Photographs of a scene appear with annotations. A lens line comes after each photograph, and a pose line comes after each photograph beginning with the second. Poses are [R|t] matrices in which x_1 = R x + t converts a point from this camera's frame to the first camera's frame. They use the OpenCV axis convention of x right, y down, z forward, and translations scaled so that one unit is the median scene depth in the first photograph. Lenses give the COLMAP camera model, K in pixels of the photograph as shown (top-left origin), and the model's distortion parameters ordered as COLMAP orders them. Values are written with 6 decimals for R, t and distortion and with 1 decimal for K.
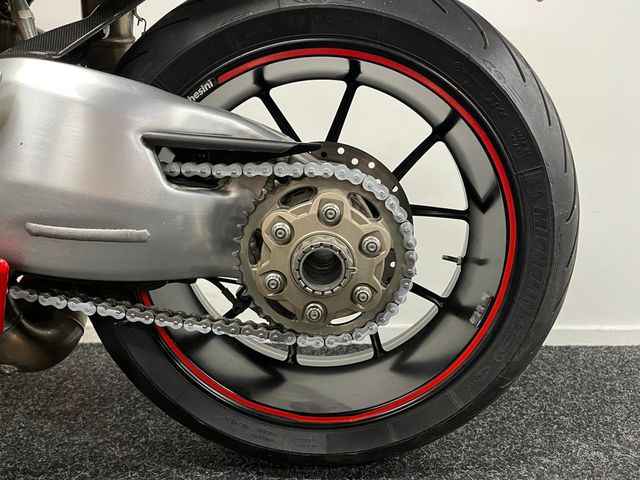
lens RADIAL K [[484.6, 0, 320.0], [0, 484.6, 240.0], [0, 0, 1]] dist [0.076180, -0.075666]
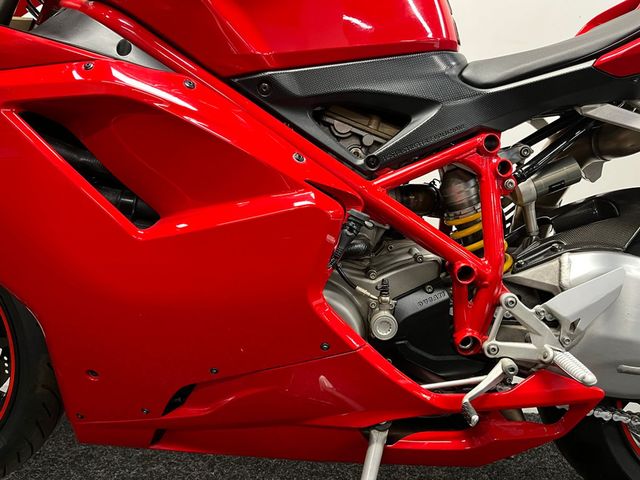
lens RADIAL K [[484.6, 0, 320.0], [0, 484.6, 240.0], [0, 0, 1]] dist [0.076180, -0.075666]
pose [[0.999675, 0.021887, 0.013068, -1.334770], [-0.020984, 0.997621, -0.065666, -0.257162], [-0.014474, 0.065370, 0.997756, -0.438155]]
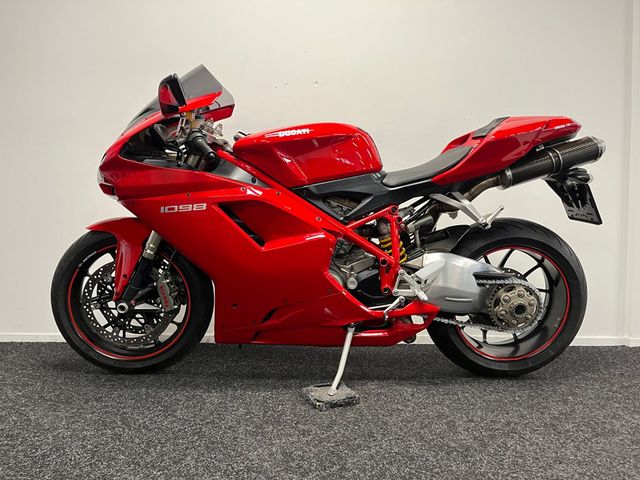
lens RADIAL K [[484.6, 0, 320.0], [0, 484.6, 240.0], [0, 0, 1]] dist [0.076180, -0.075666]
pose [[0.998582, 0.006853, 0.052801, -1.528752], [-0.003124, 0.997515, -0.070391, -0.180921], [-0.053152, 0.070126, 0.996121, -2.355181]]
